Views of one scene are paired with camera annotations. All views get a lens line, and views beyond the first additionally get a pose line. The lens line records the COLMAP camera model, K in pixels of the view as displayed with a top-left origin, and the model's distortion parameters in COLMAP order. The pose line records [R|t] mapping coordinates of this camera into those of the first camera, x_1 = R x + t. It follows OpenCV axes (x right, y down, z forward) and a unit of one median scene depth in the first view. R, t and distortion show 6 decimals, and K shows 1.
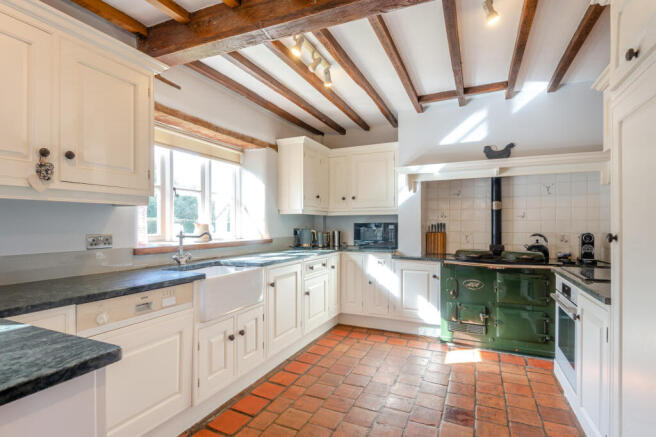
lens RADIAL K [[322.8, 0, 328.0], [0, 322.8, 218.5], [0, 0, 1]] dist [-0.000668, -0.000096]
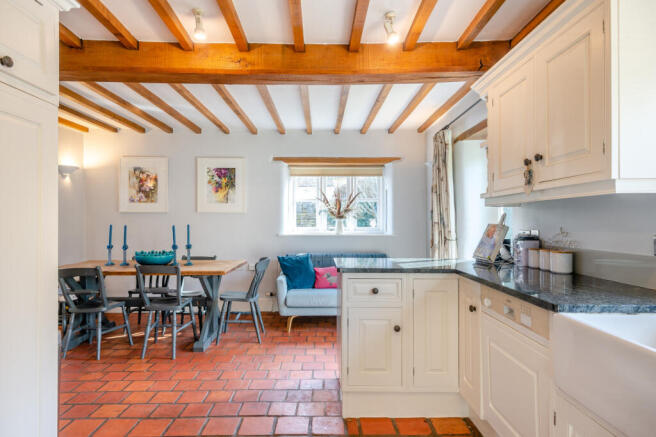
lens RADIAL K [[363.9, 0, 328.0], [0, 363.9, 218.5], [0, 0, 1]] dist [-0.000518, -0.000228]
pose [[-0.901728, -0.001716, -0.432300, 0.337259], [0.006279, 0.999835, -0.017066, 0.023079], [0.432257, -0.018103, -0.901569, 1.654007]]
